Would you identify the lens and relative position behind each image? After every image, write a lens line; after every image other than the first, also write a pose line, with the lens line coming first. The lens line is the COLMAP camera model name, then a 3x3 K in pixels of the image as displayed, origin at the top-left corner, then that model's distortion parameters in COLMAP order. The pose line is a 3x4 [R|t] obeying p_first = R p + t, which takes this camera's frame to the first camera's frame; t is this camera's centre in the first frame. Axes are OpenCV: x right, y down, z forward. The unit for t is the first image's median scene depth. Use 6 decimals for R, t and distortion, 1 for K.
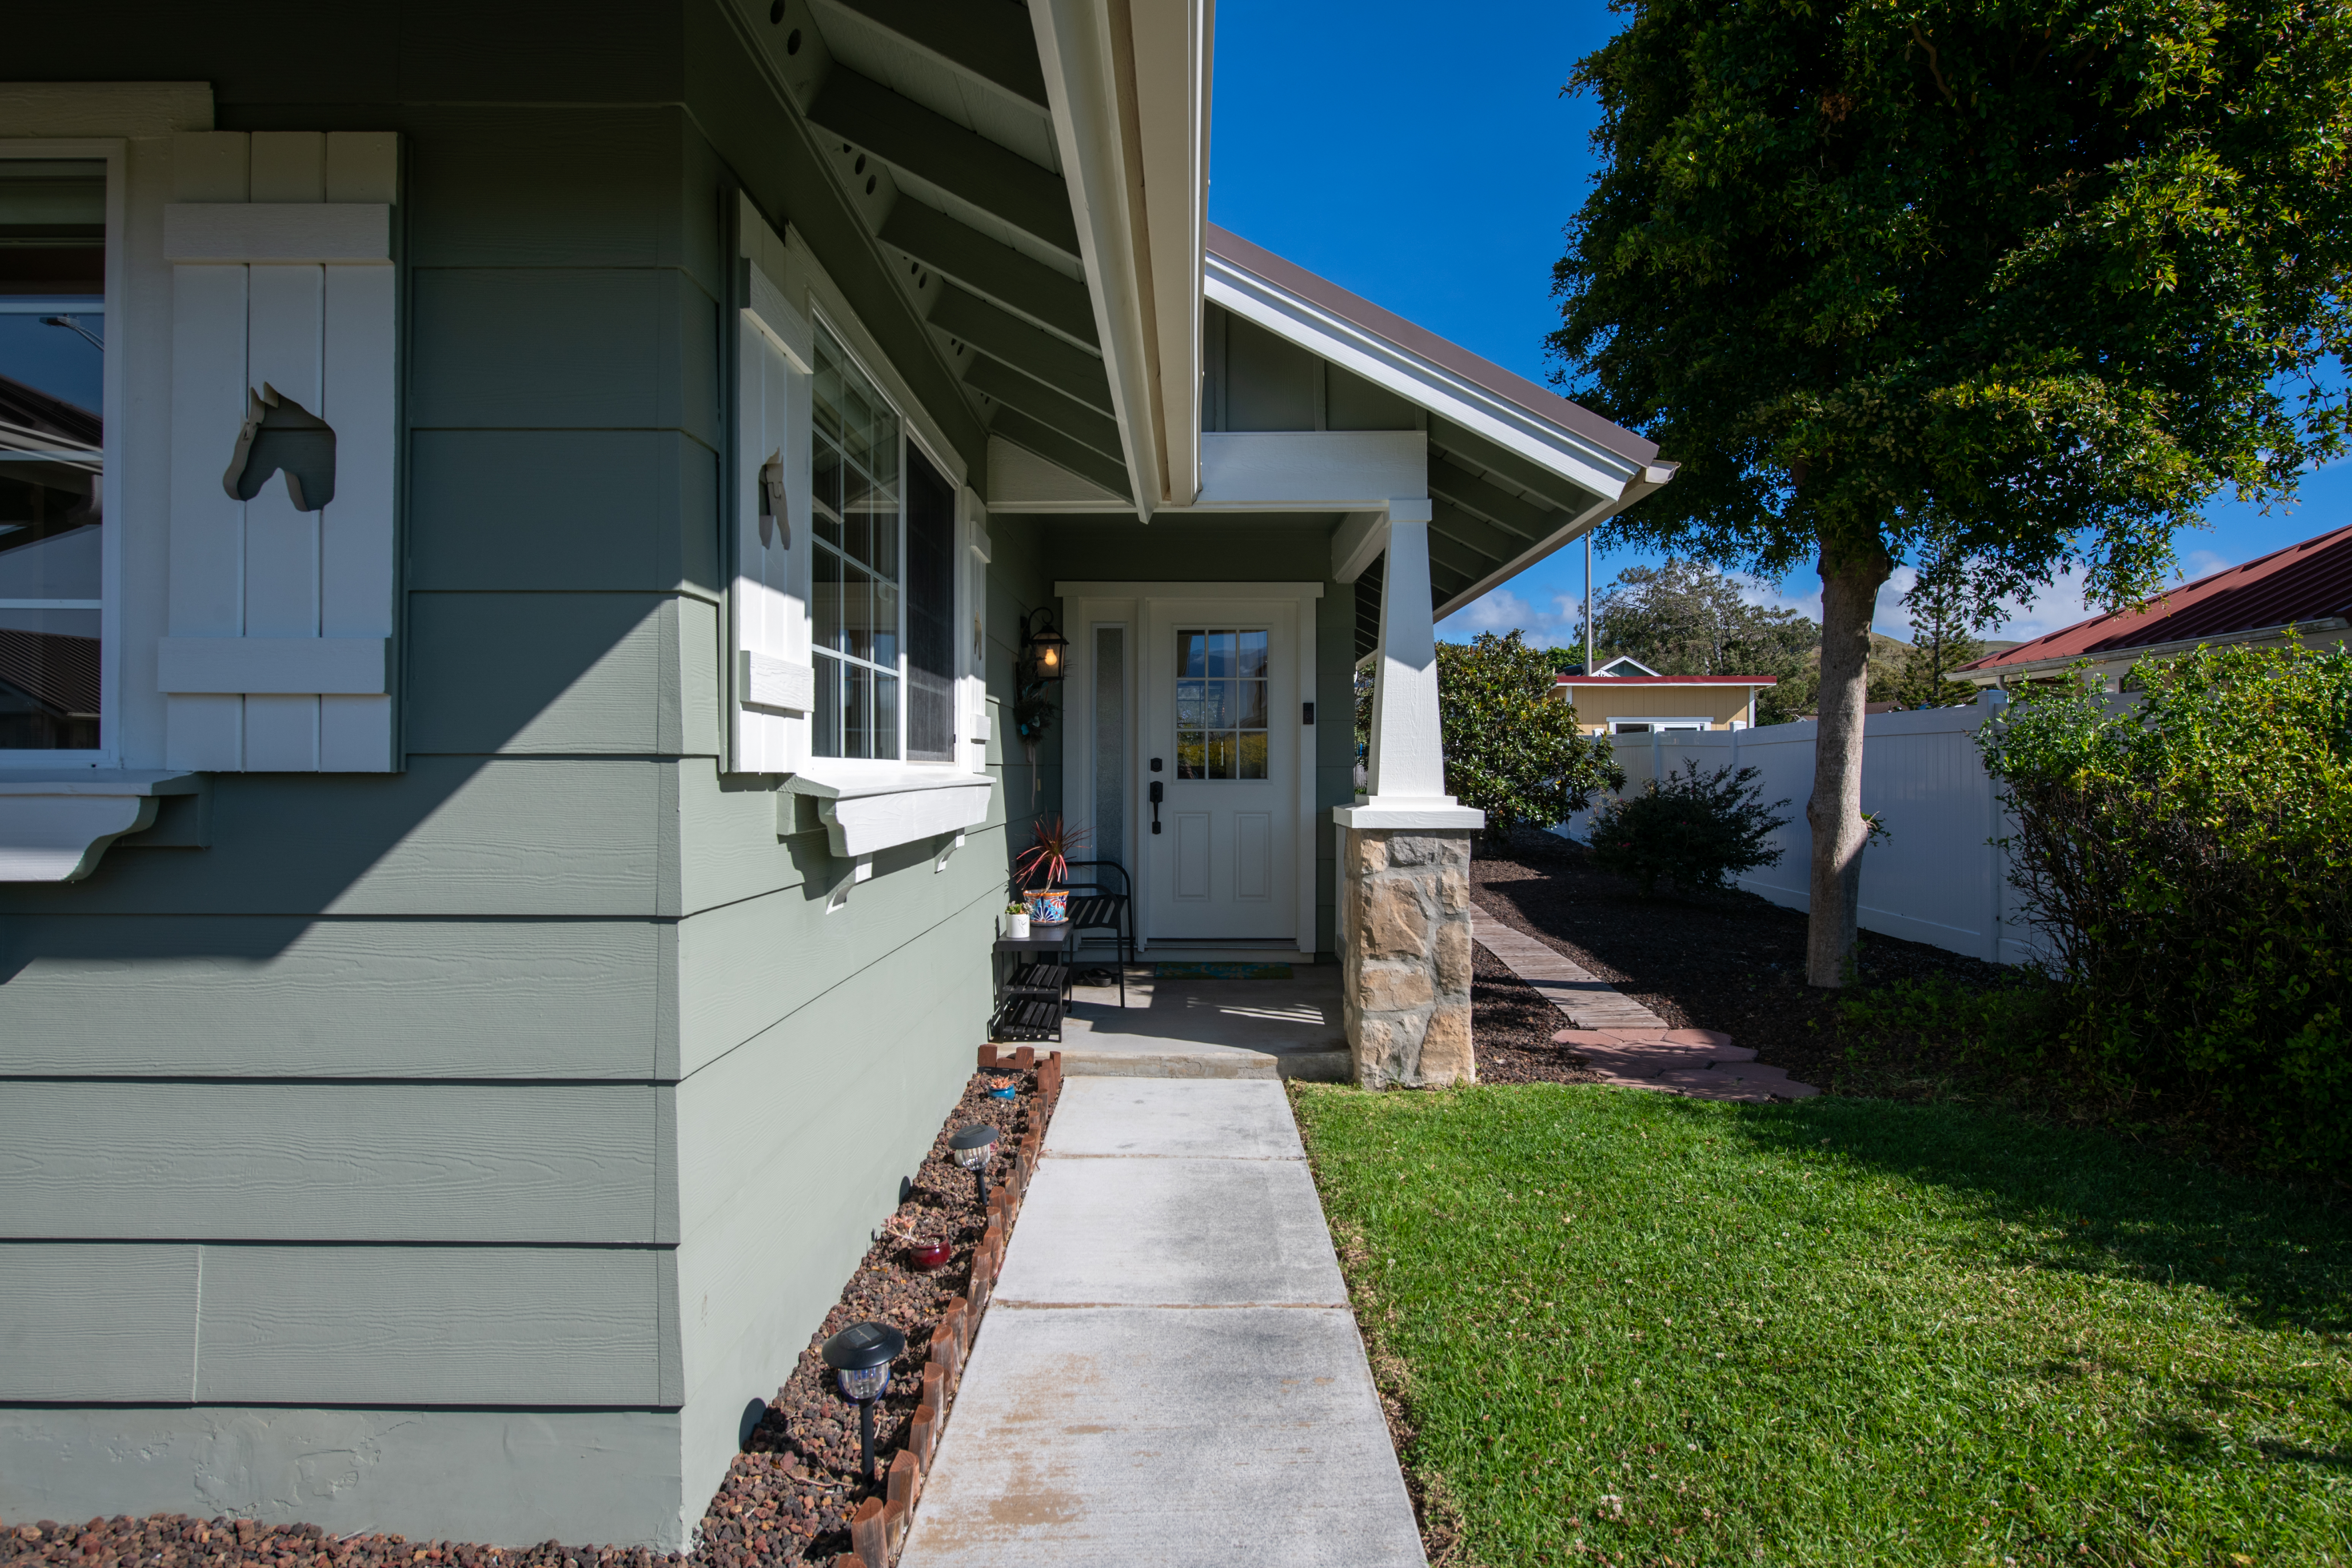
lens RADIAL K [[1254.5, 0, 1183.4], [0, 1254.5, 779.6], [0, 0, 1]] dist [-0.000946, -0.000101]
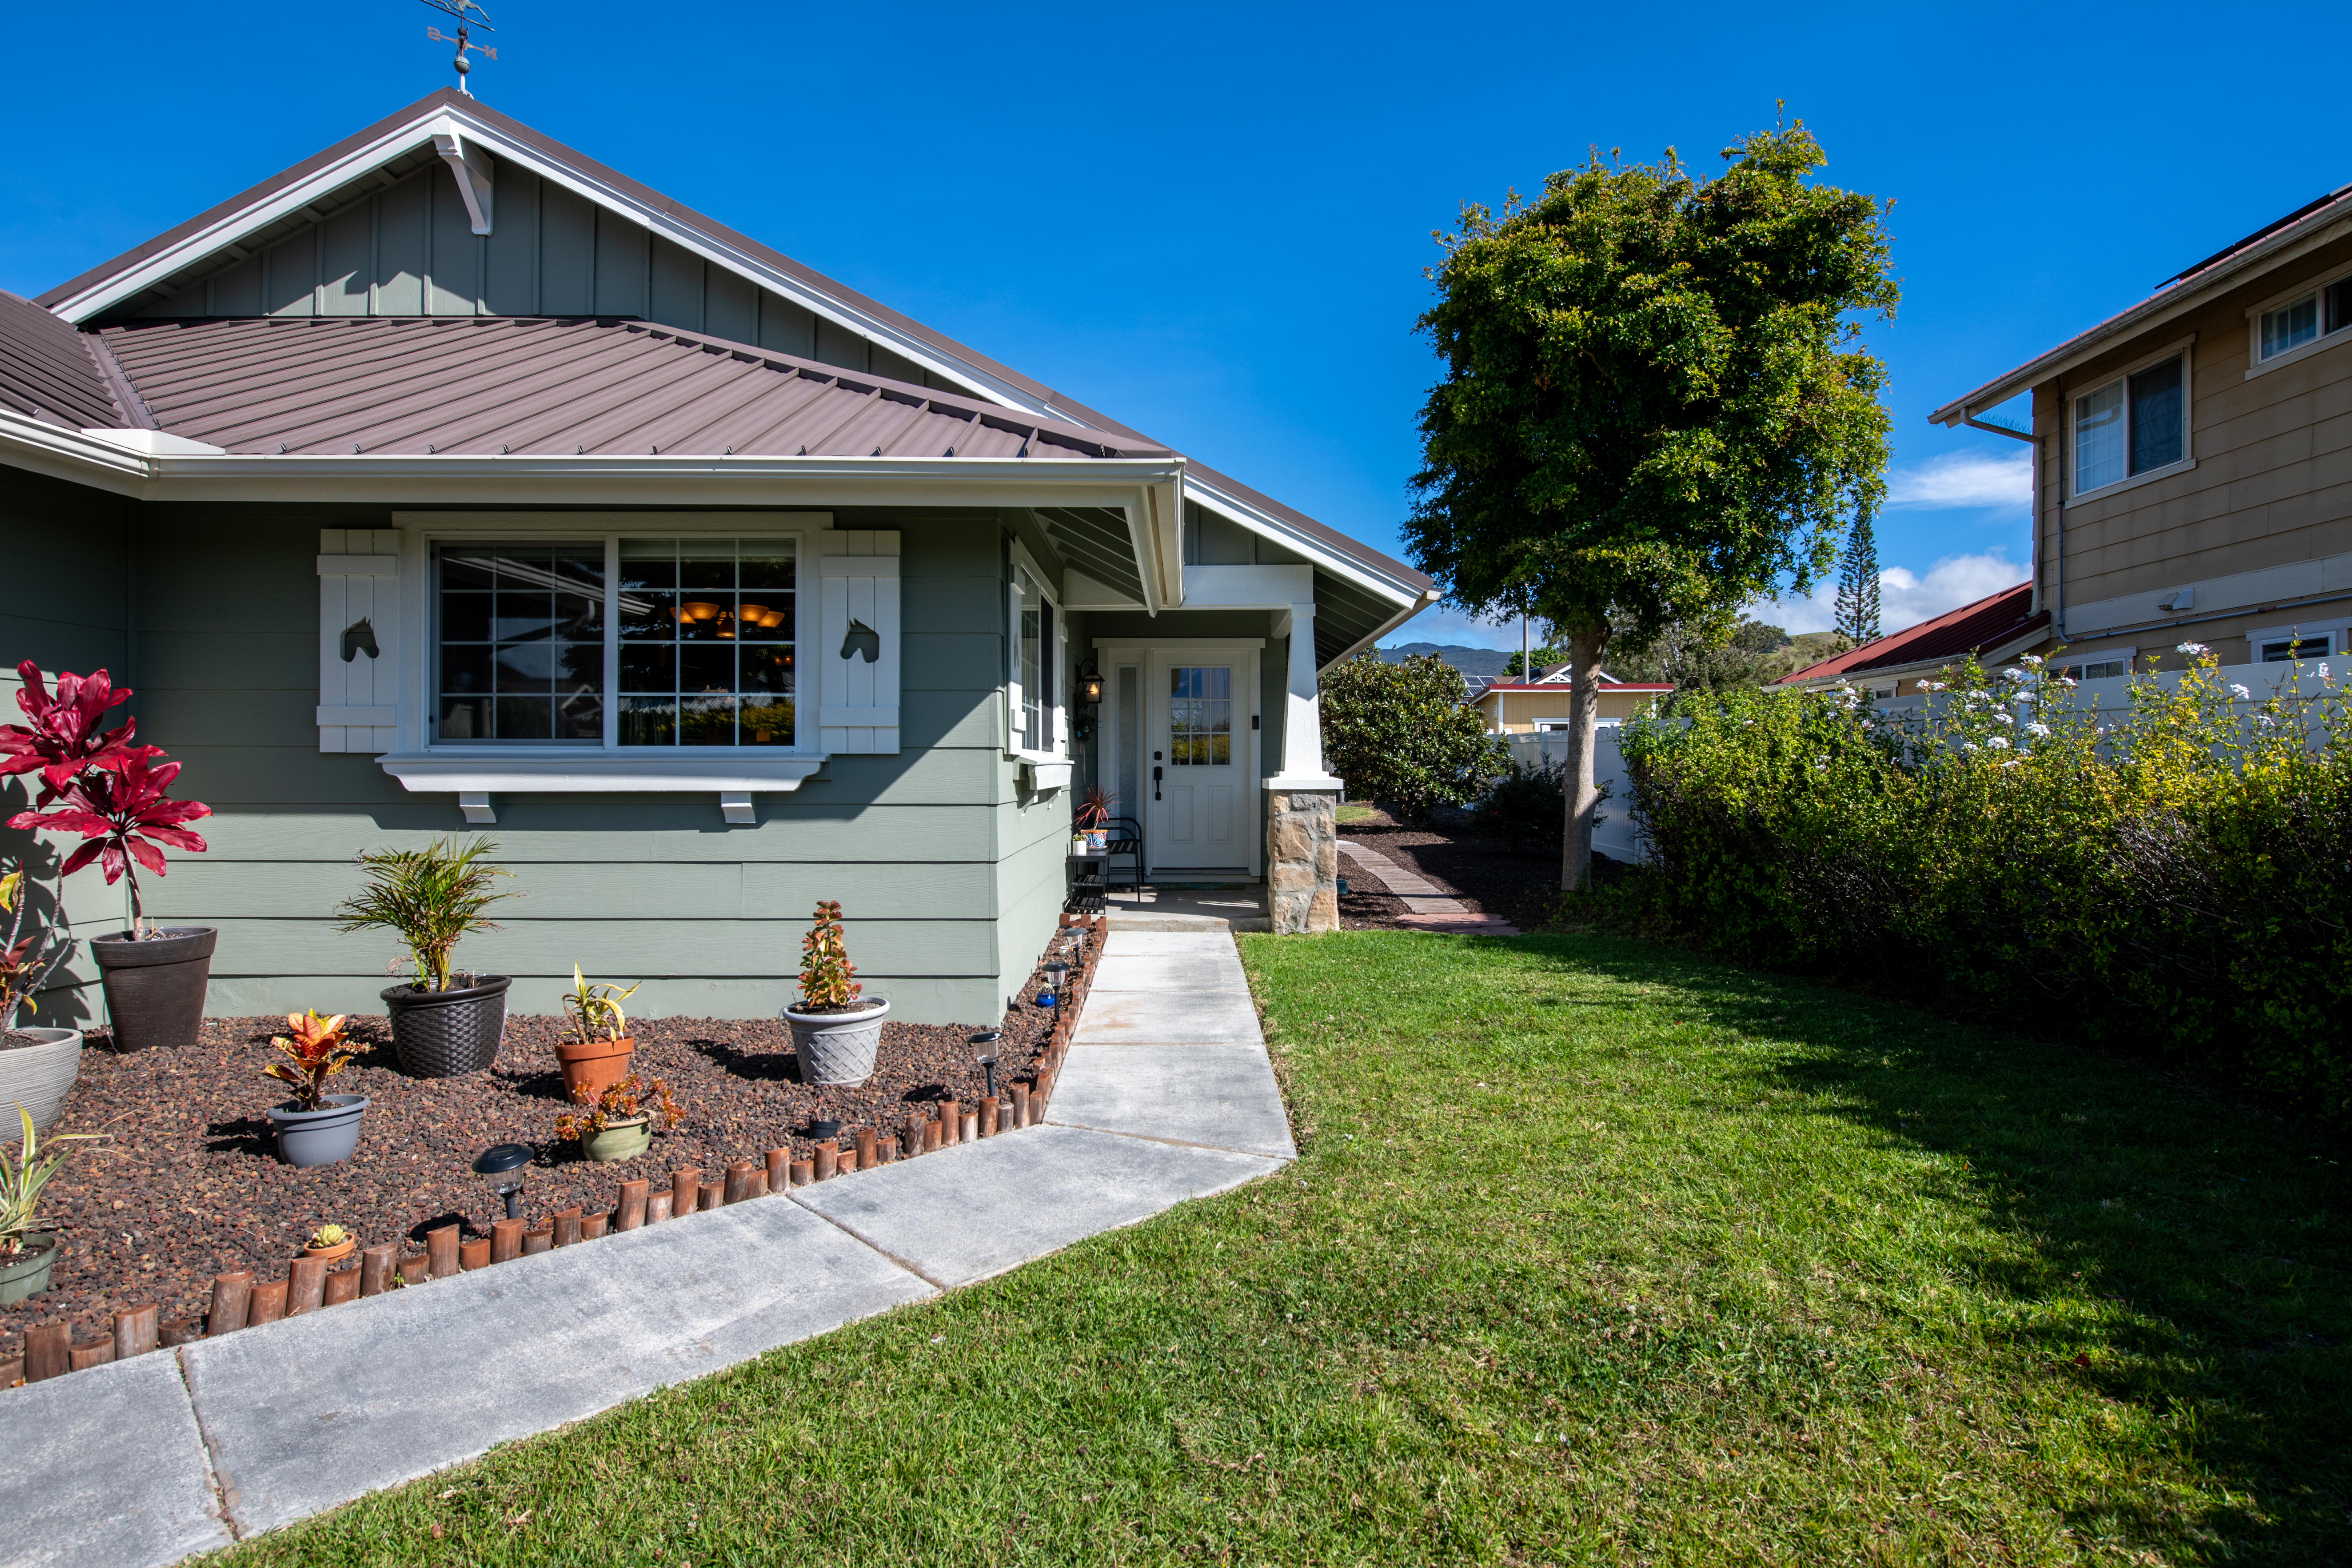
lens RADIAL K [[1254.5, 0, 1170.8], [0, 1254.5, 783.6], [0, 0, 1]] dist [-0.000946, -0.000101]
pose [[0.999985, -0.002840, -0.004755, 0.002369], [0.002863, 0.999984, 0.004942, 0.020876], [0.004741, -0.004955, 0.999976, -0.776958]]
